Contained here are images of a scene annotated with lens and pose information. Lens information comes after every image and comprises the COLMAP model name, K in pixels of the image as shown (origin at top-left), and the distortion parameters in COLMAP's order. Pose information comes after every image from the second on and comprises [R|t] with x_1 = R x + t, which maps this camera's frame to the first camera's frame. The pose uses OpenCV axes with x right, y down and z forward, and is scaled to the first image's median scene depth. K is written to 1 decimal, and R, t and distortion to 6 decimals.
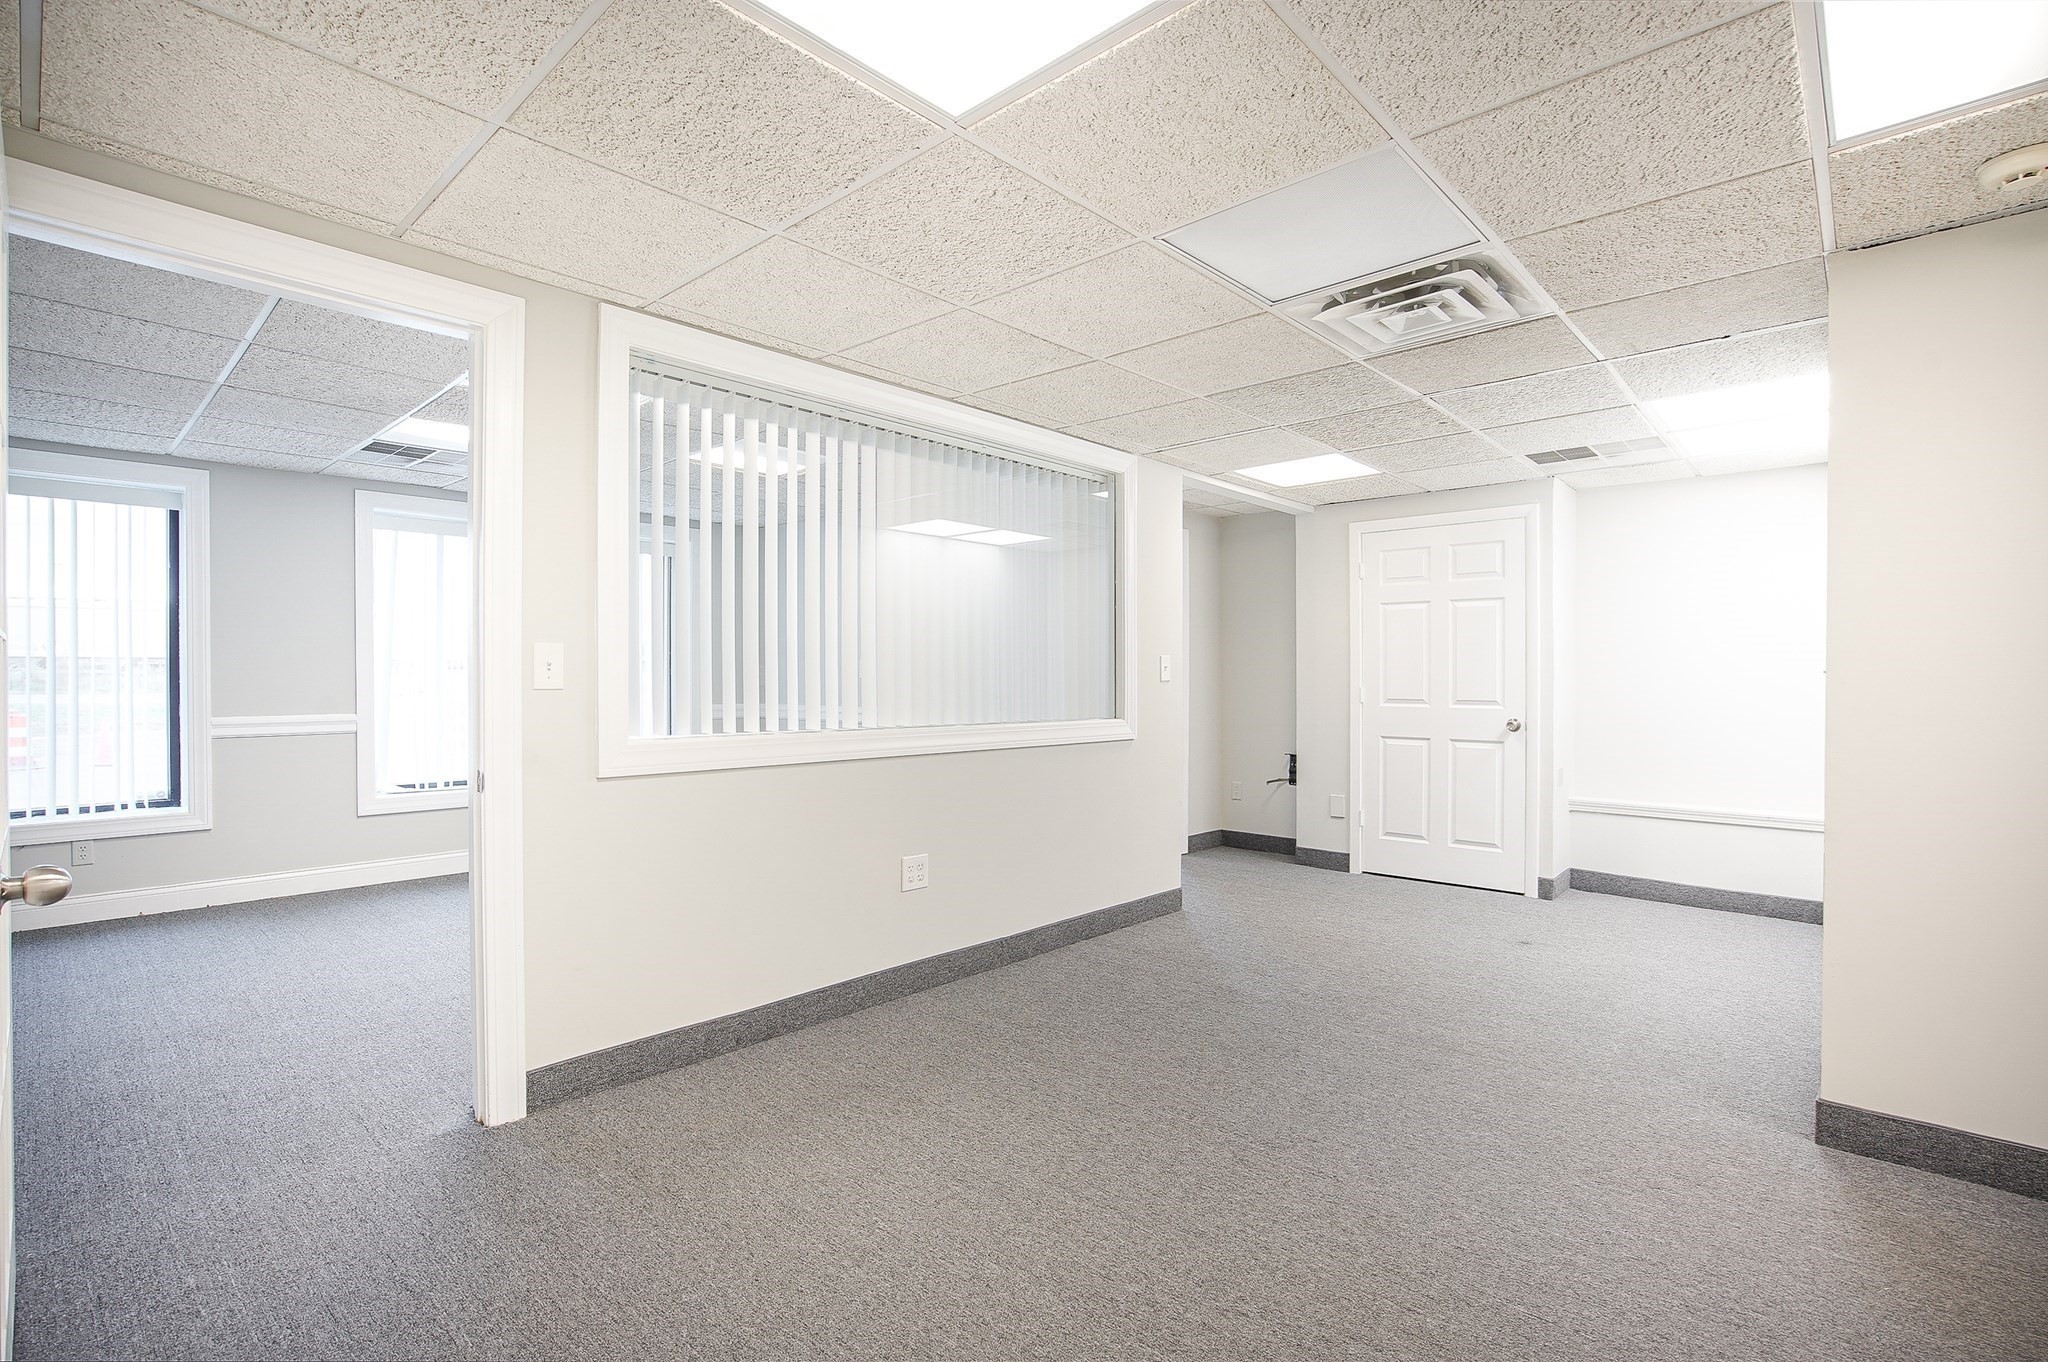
lens RADIAL K [[953.5, 0, 1019.5], [0, 953.5, 684.1], [0, 0, 1]] dist [-0.044285, 0.011870]
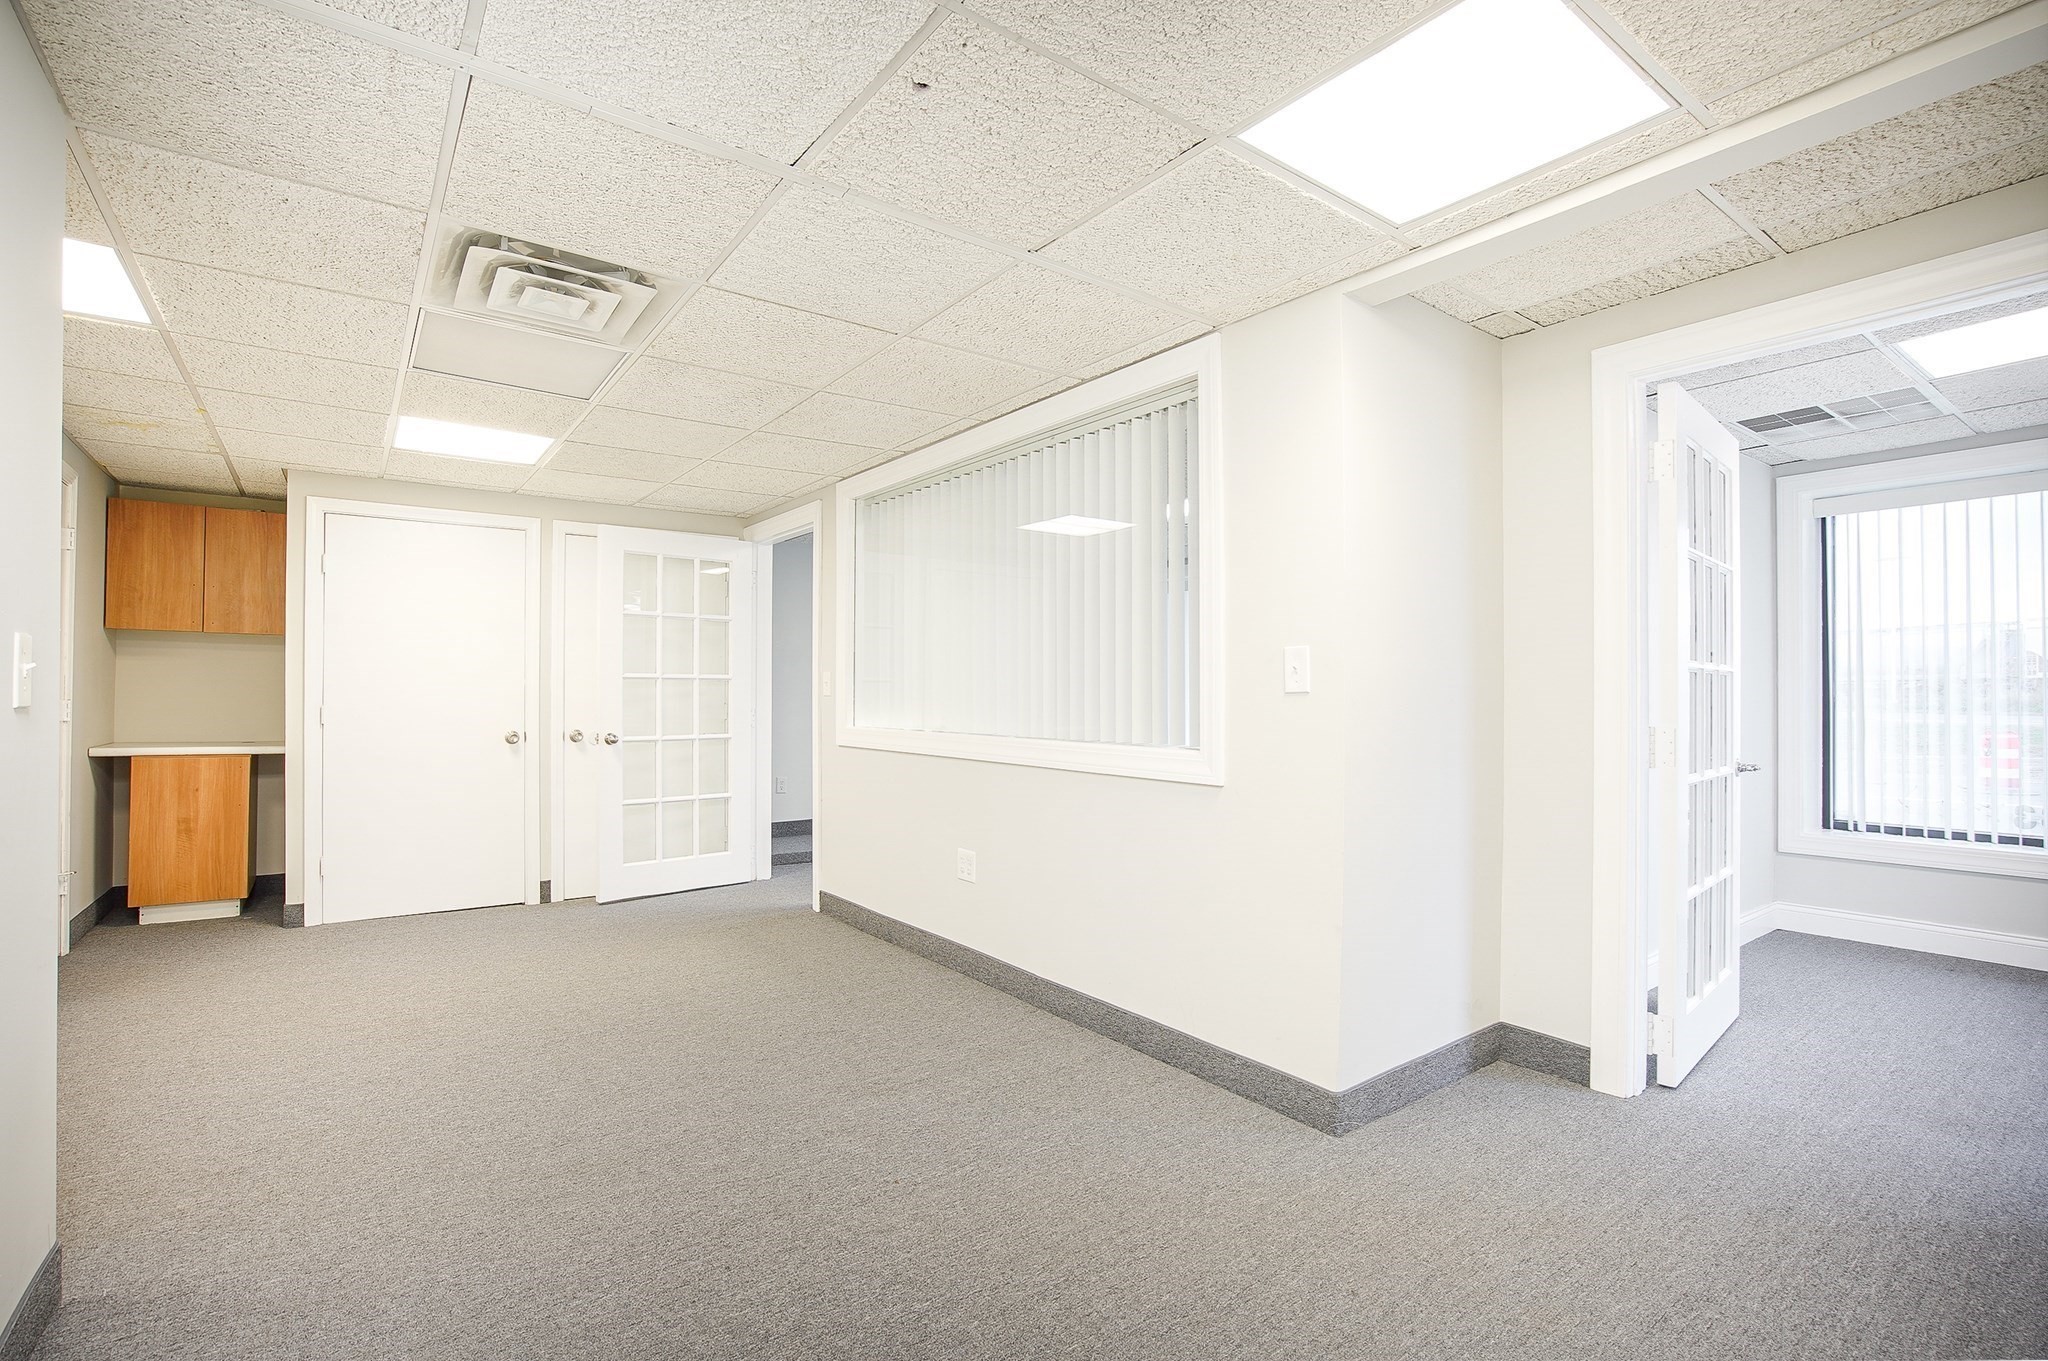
lens RADIAL K [[953.5, 0, 1032.1], [0, 953.5, 686.9], [0, 0, 1]] dist [-0.044285, 0.011870]
pose [[-0.196352, -0.017857, -0.980371, 0.962075], [-0.009256, 0.999823, -0.016358, 0.005859], [0.980490, 0.005863, -0.196483, 1.280975]]
